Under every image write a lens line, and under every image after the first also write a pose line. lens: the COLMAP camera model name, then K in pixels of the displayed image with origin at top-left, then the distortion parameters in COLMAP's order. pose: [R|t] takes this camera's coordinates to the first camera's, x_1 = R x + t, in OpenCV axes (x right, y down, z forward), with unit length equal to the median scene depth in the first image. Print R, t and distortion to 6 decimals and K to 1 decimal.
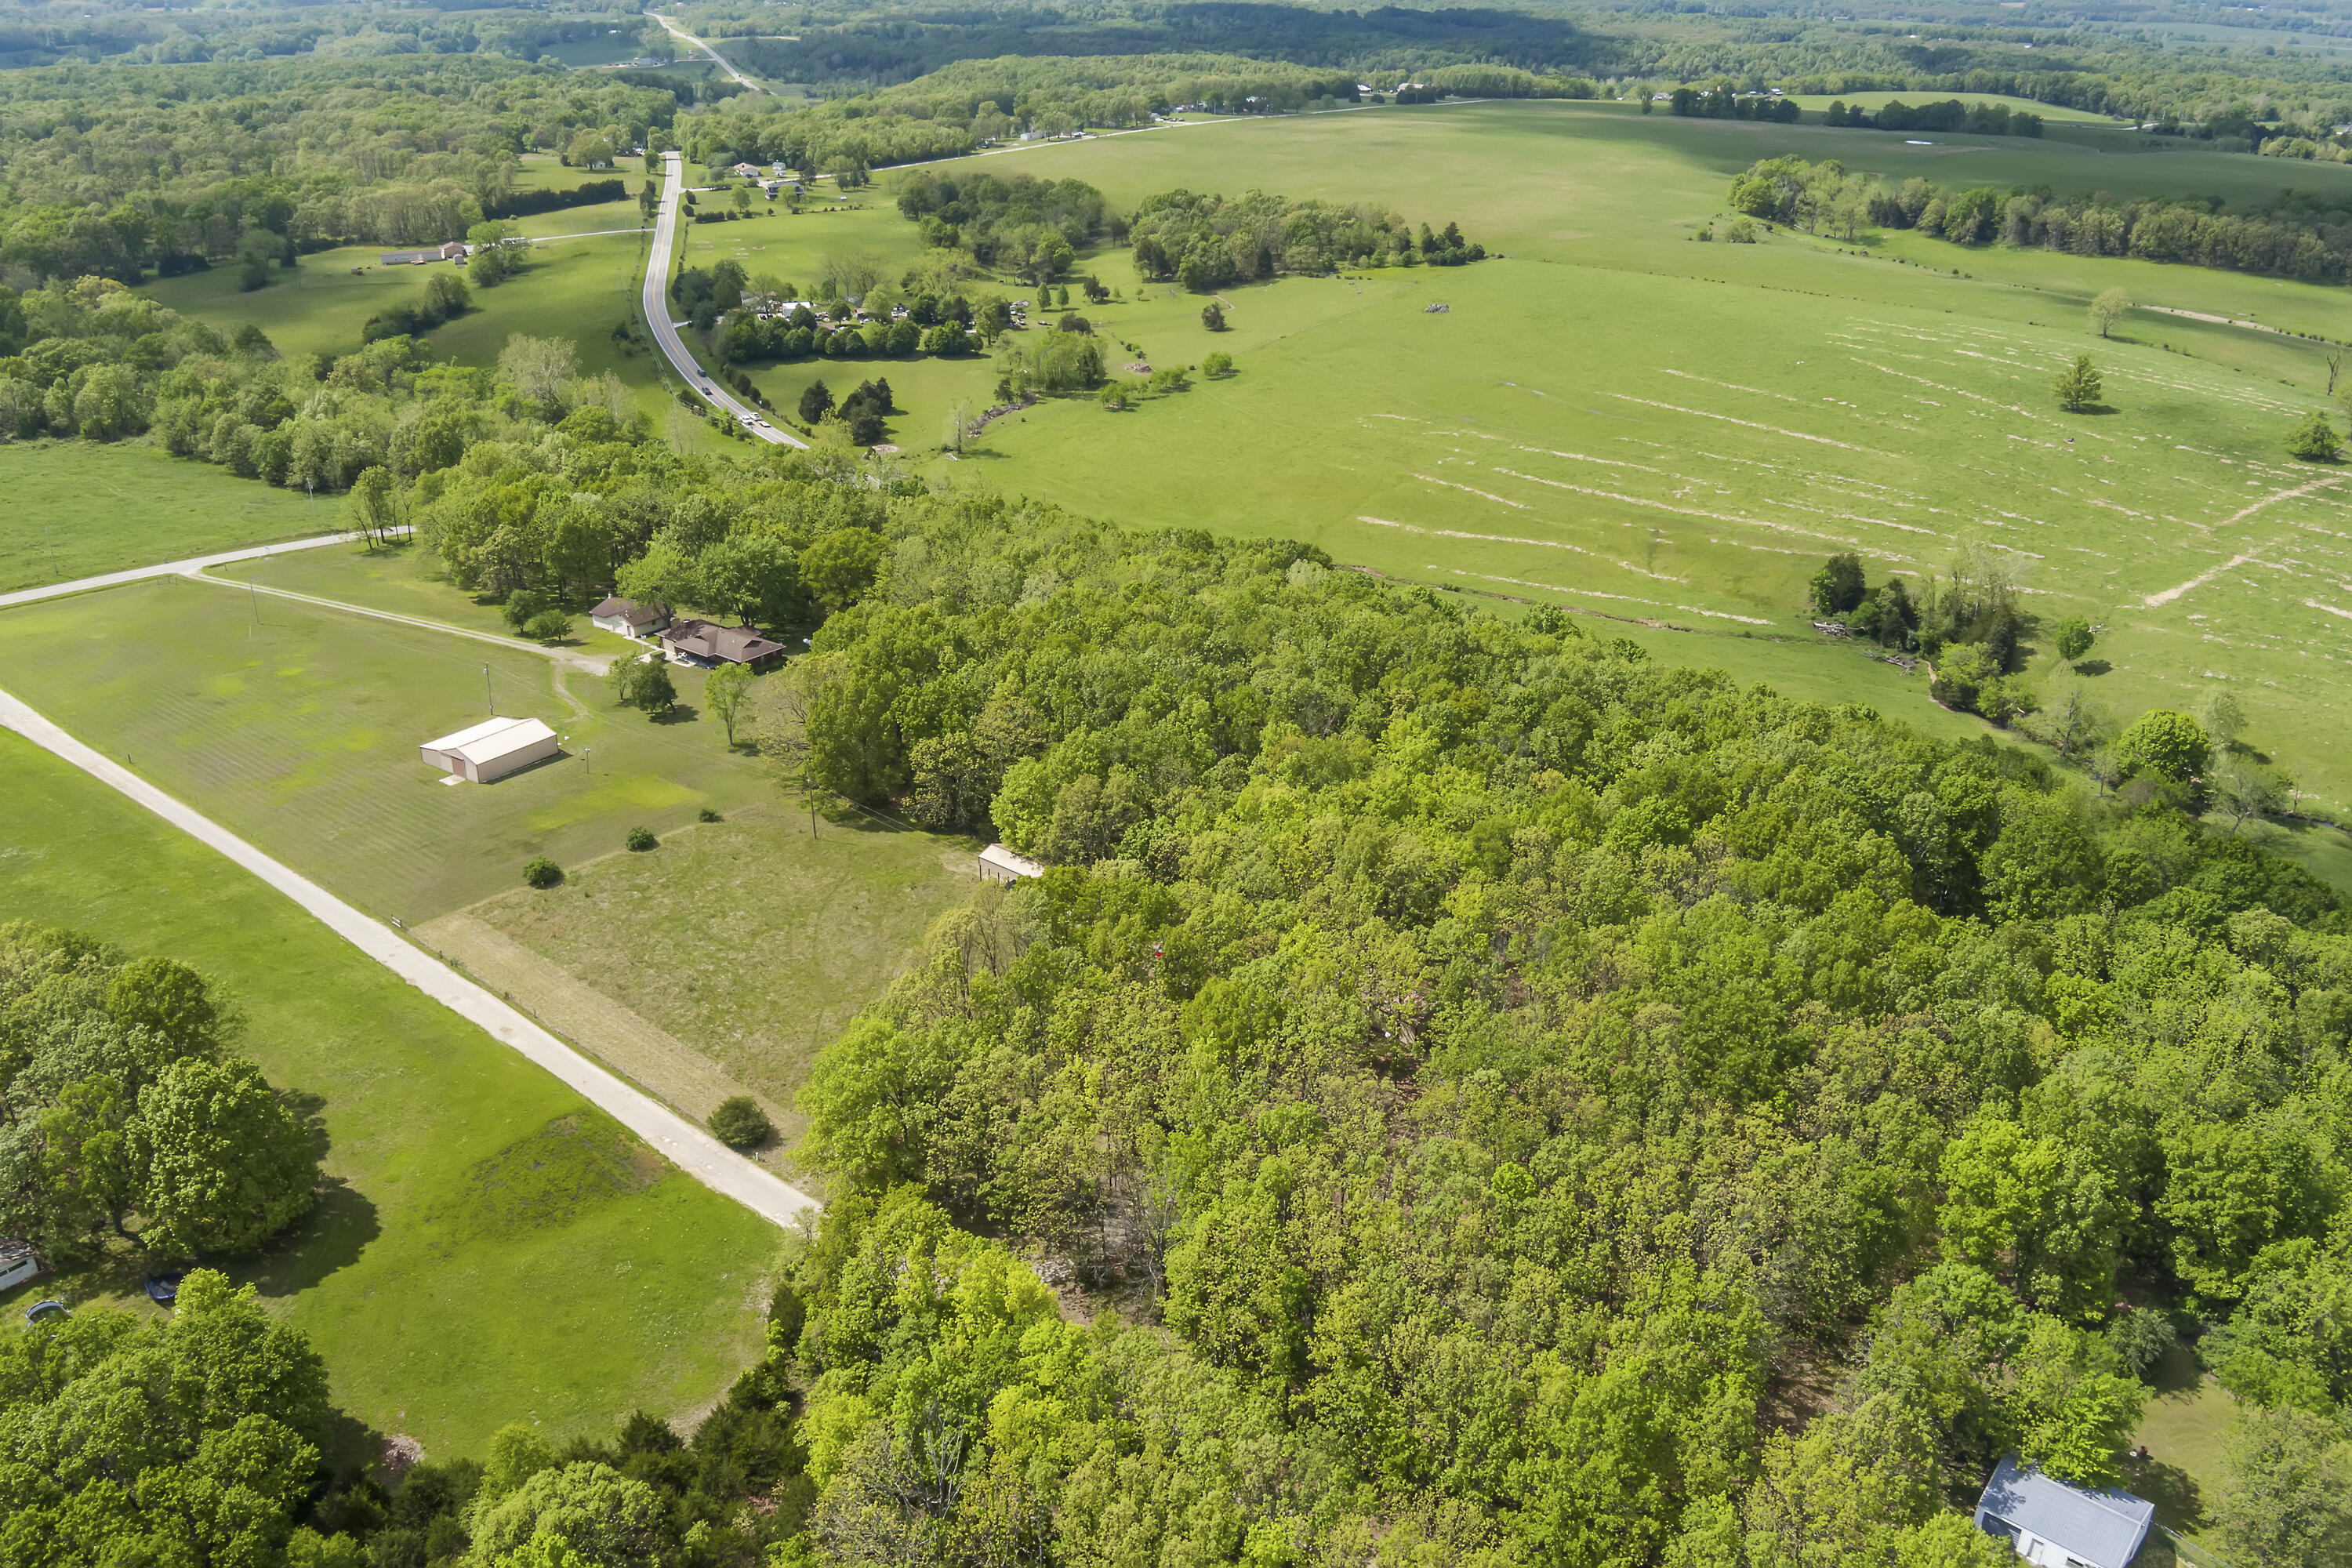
lens RADIAL K [[1884.4, 0, 1167.1], [0, 1884.4, 786.3], [0, 0, 1]] dist [-0.084237, 0.022480]
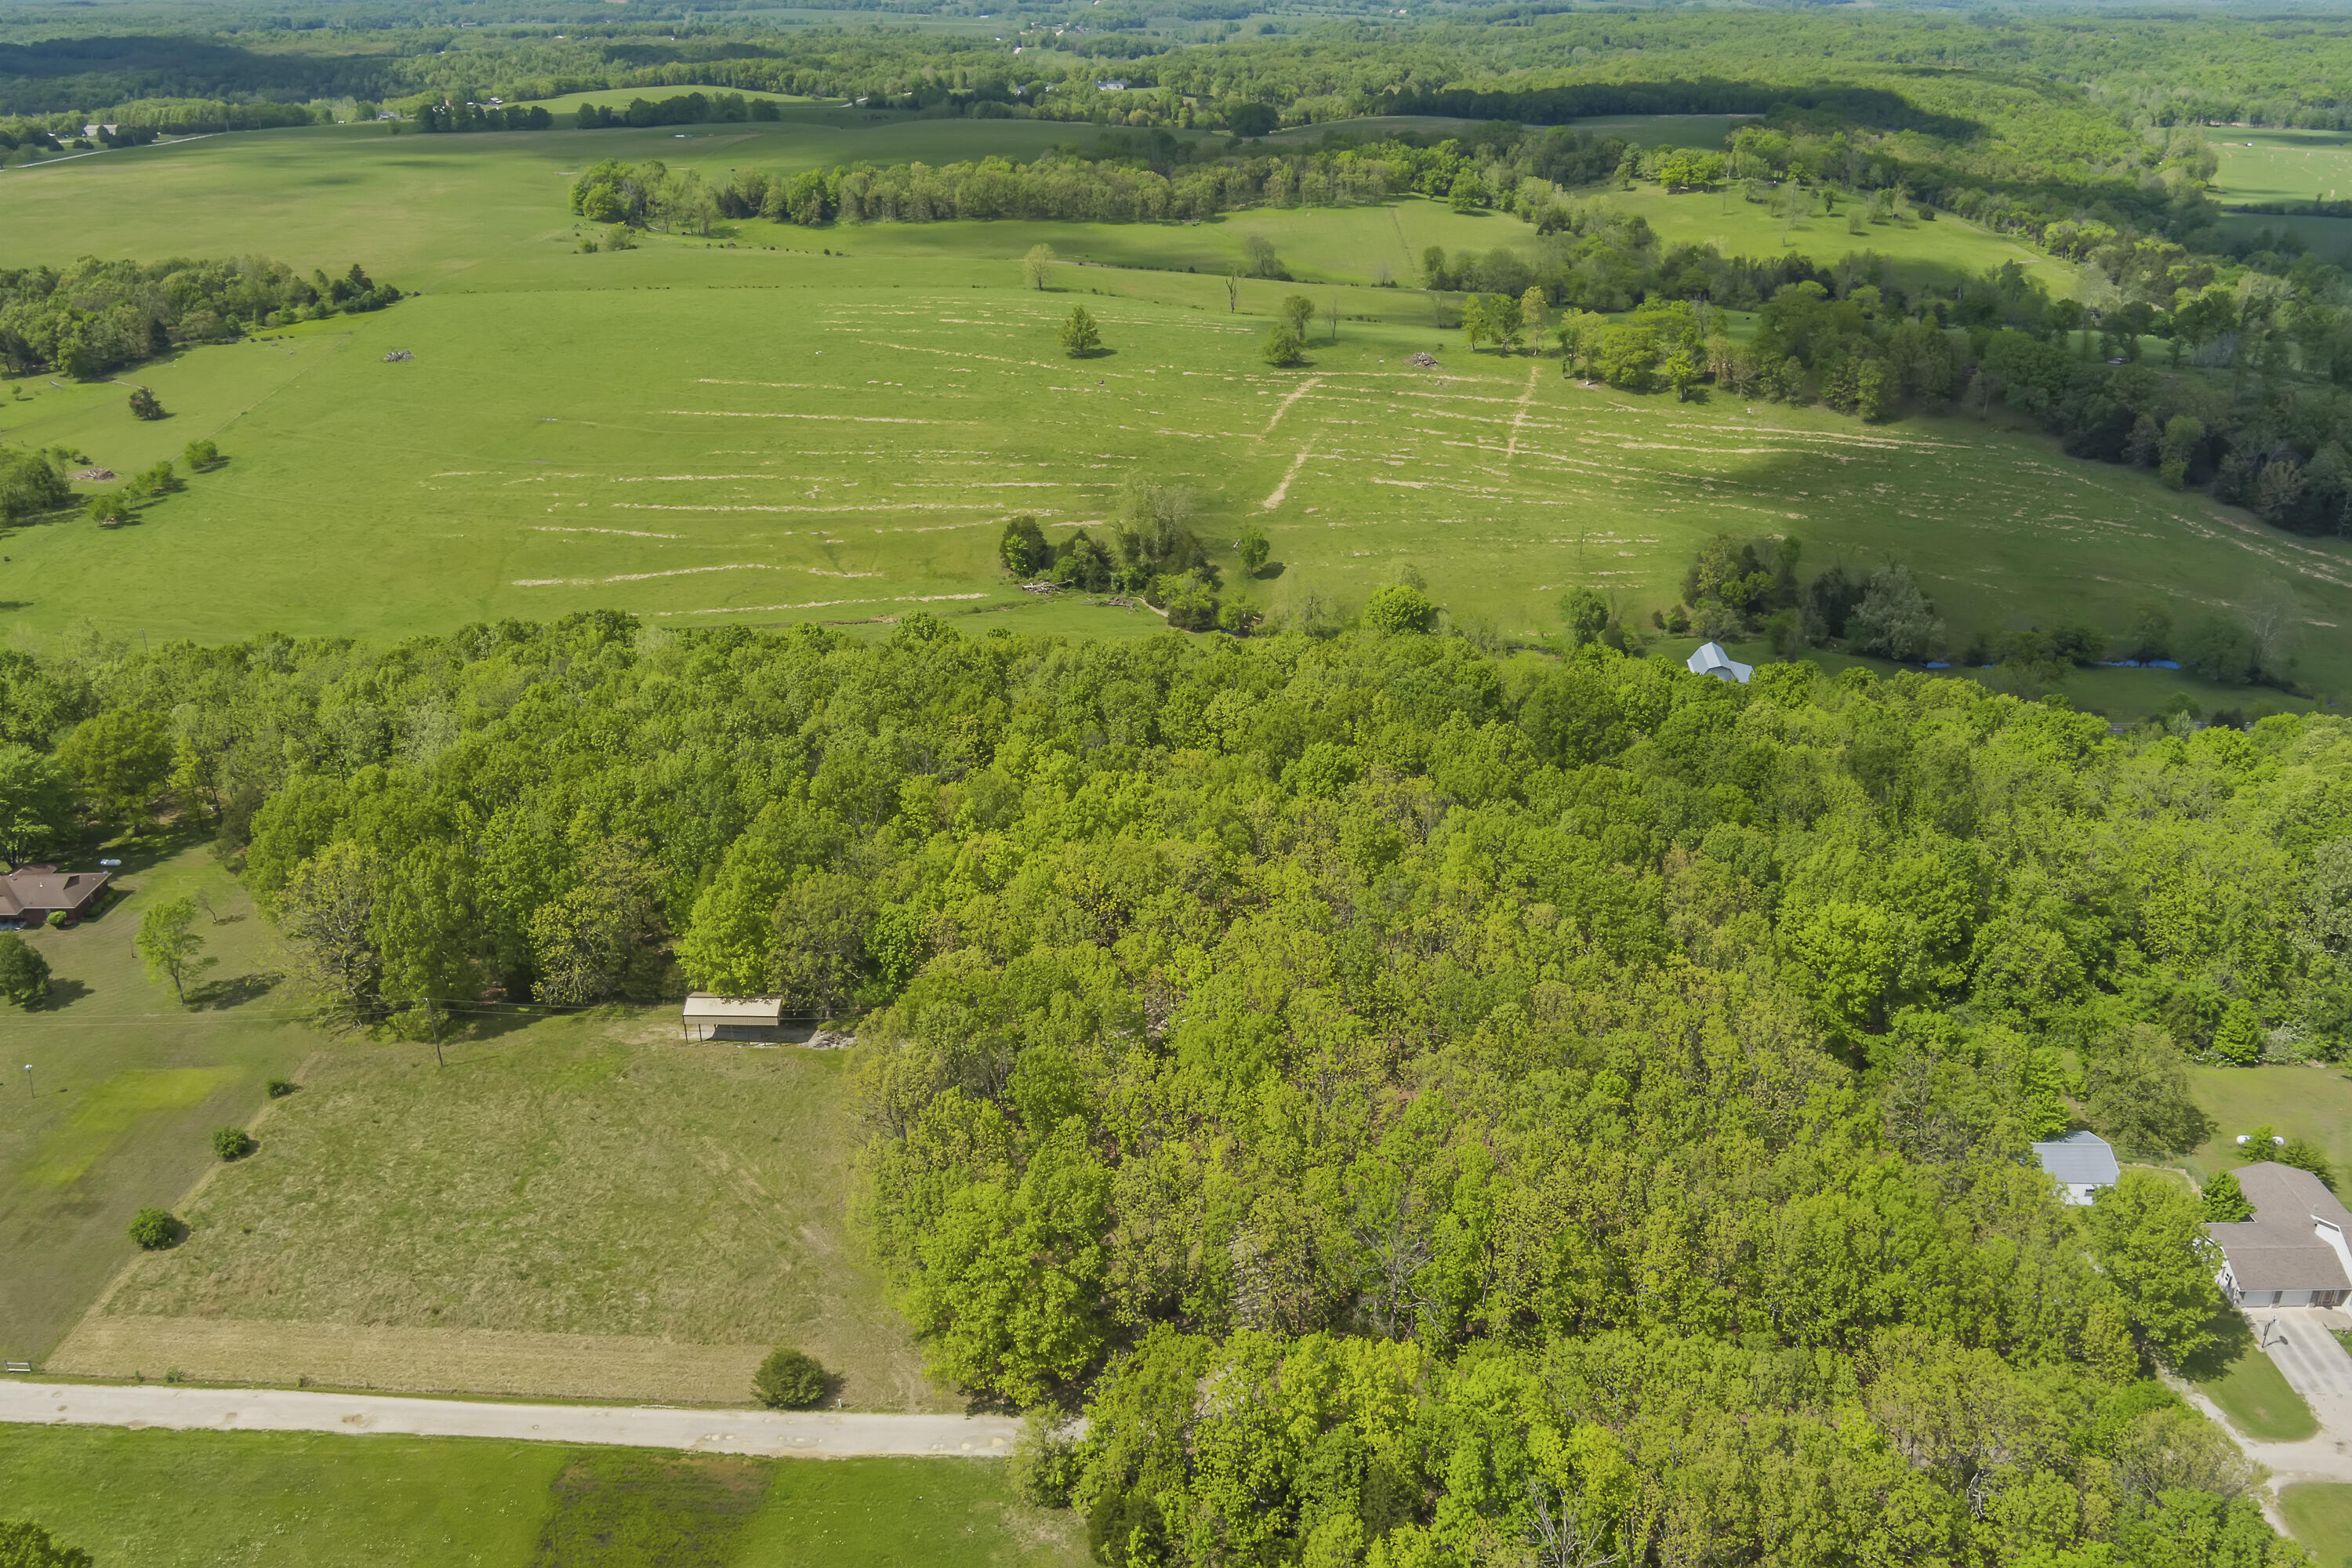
lens RADIAL K [[1884.4, 0, 1167.1], [0, 1884.4, 786.3], [0, 0, 1]] dist [-0.084237, 0.022480]
pose [[0.775615, -0.261462, 0.574508, -0.194544], [0.262845, 0.961293, 0.082636, -0.037656], [-0.573876, 0.086912, 0.814317, 0.079690]]
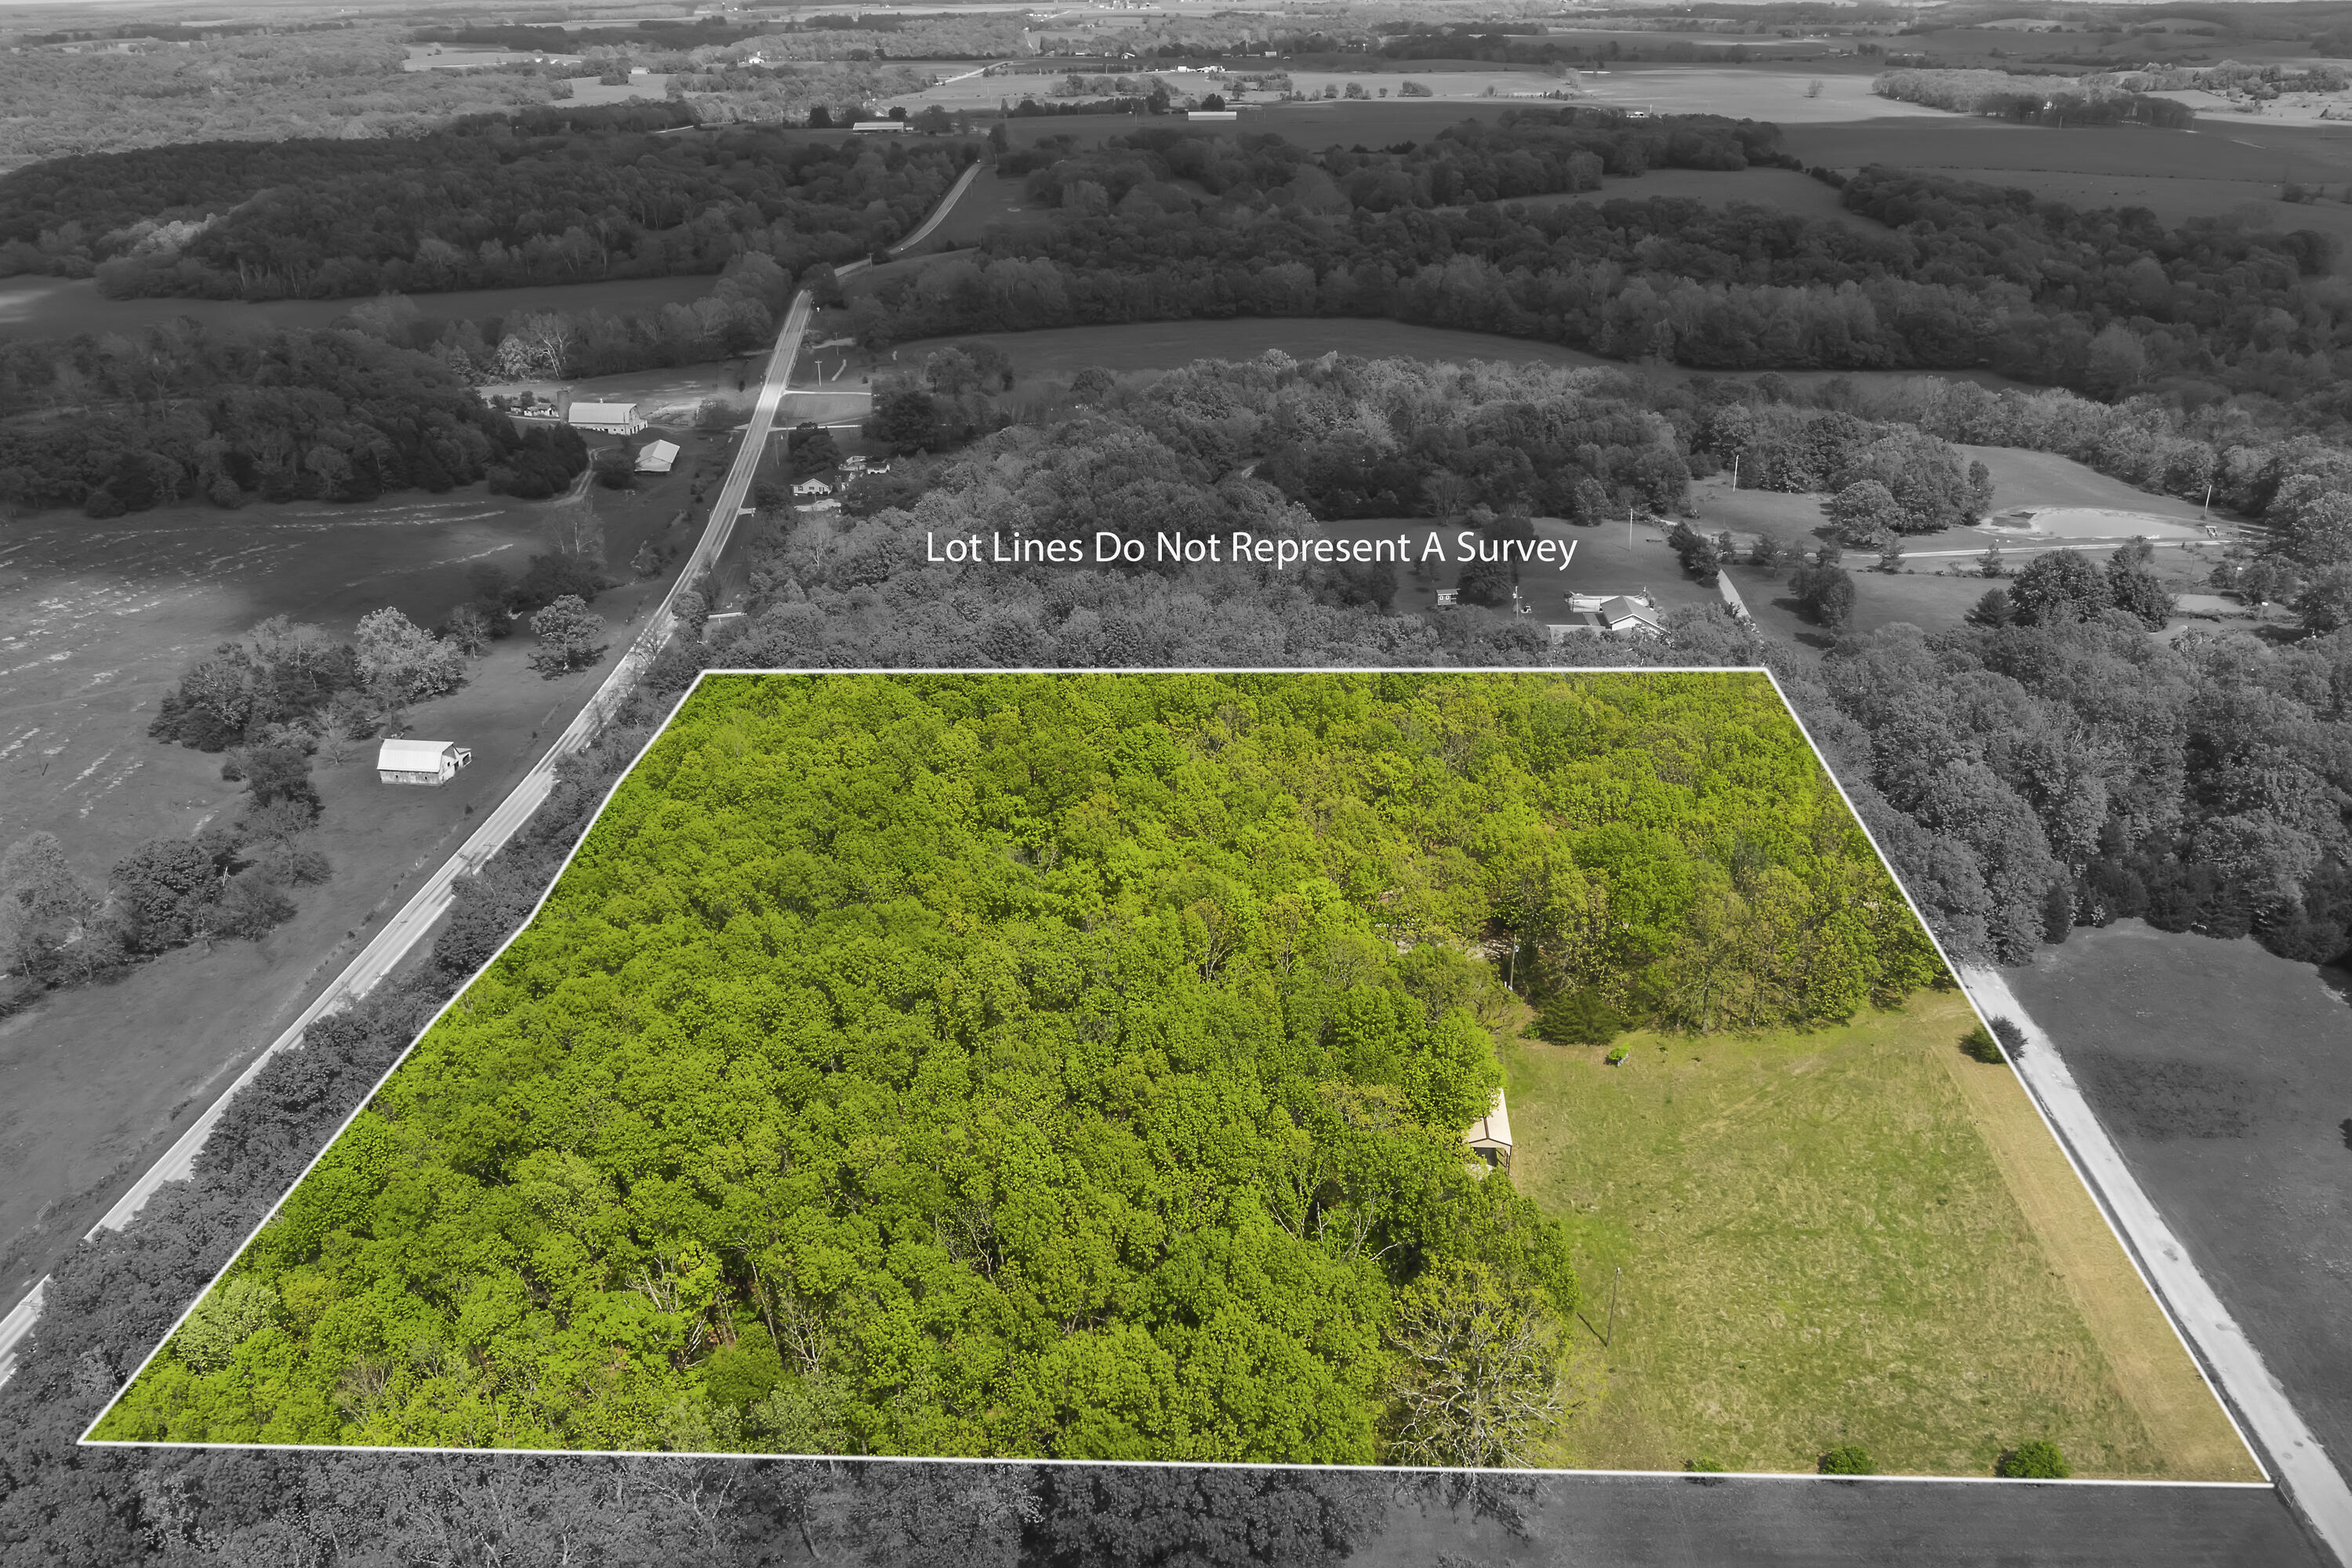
lens RADIAL K [[1884.4, 0, 1167.1], [0, 1884.4, 786.3], [0, 0, 1]] dist [-0.084237, 0.022480]
pose [[-0.611738, -0.312910, 0.726542, -0.260348], [0.330100, 0.733681, 0.593924, -0.286037], [-0.718895, 0.603158, -0.345529, 0.630924]]
